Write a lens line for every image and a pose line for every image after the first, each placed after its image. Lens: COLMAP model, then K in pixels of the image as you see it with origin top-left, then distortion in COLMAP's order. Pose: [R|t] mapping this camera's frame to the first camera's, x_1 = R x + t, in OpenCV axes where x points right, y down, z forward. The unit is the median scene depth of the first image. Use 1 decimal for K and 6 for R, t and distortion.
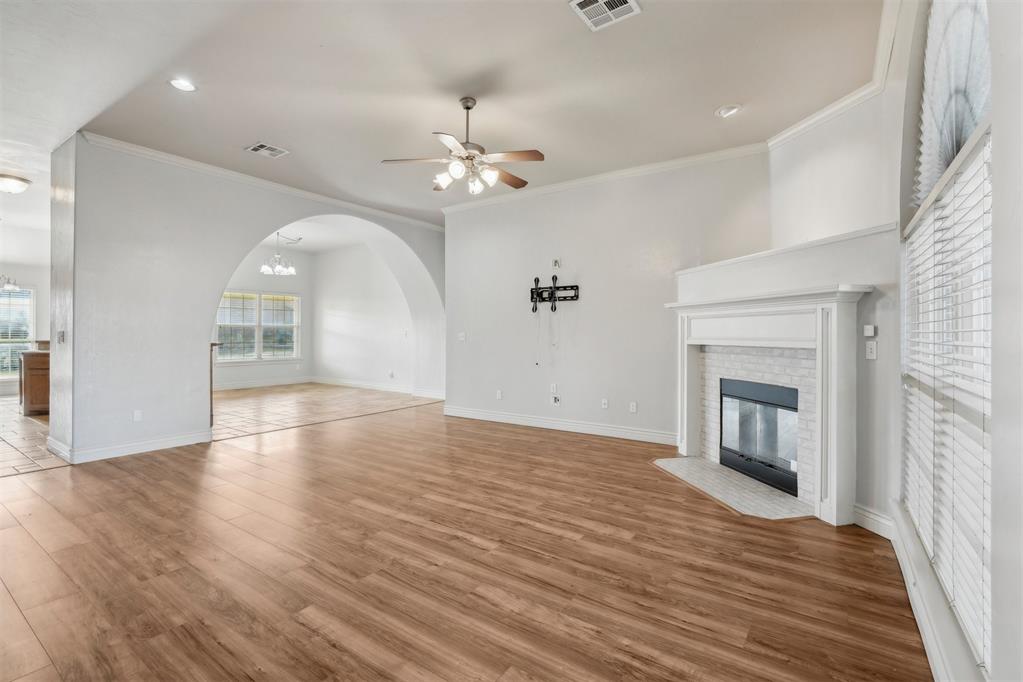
lens RADIAL K [[466.2, 0, 499.8], [0, 466.2, 334.4], [0, 0, 1]] dist [-0.013739, 0.006366]
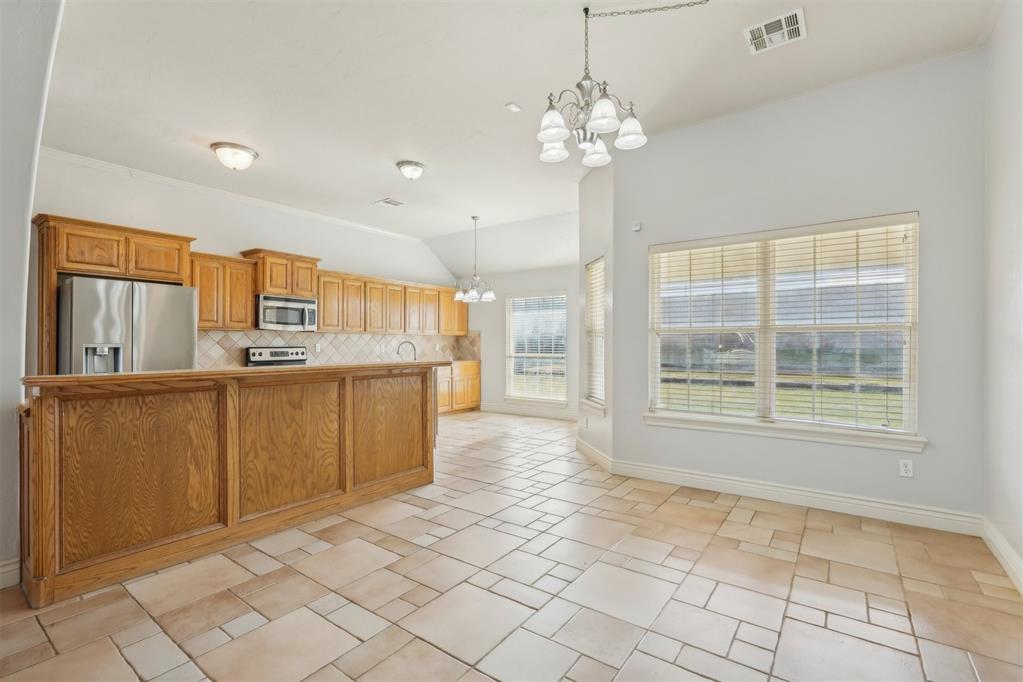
lens RADIAL K [[466.2, 0, 511.2], [0, 466.2, 341.6], [0, 0, 1]] dist [-0.013739, 0.006366]
pose [[-0.013862, -0.010317, -0.999851, -0.393438], [-0.001301, 0.999946, -0.010300, -0.010253], [0.999903, 0.001158, -0.013875, 2.005977]]
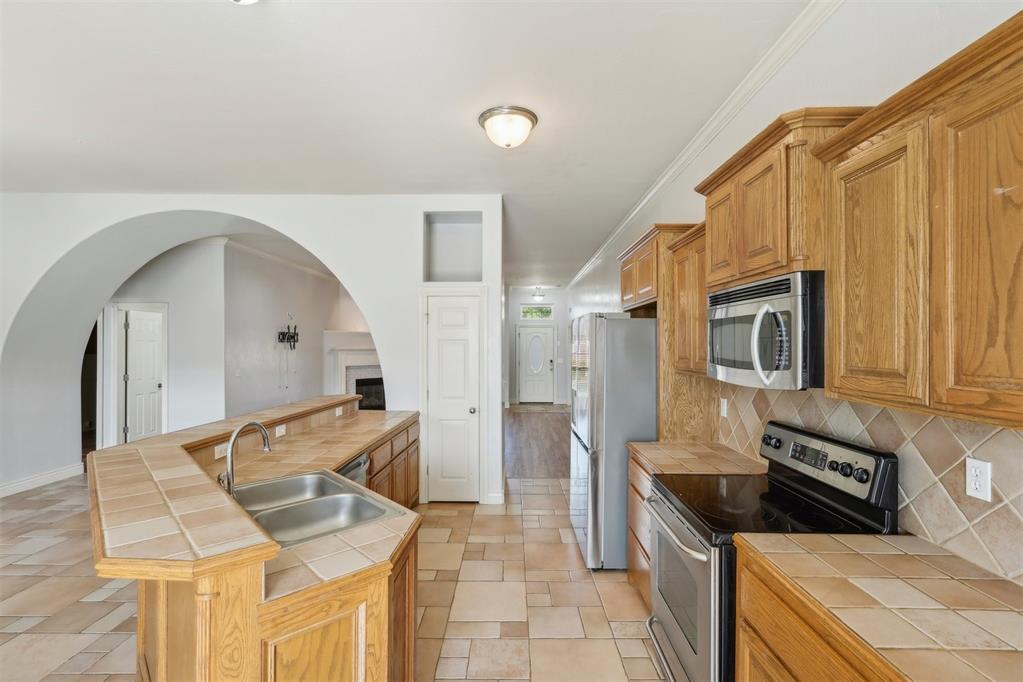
lens RADIAL K [[466.2, 0, 509.6], [0, 466.2, 342.5], [0, 0, 1]] dist [-0.013739, 0.006366]
pose [[-0.571665, -0.000223, 0.820487, -2.042376], [-0.003487, 0.999992, -0.002158, -0.098559], [-0.820480, -0.004095, -0.571661, 1.783899]]
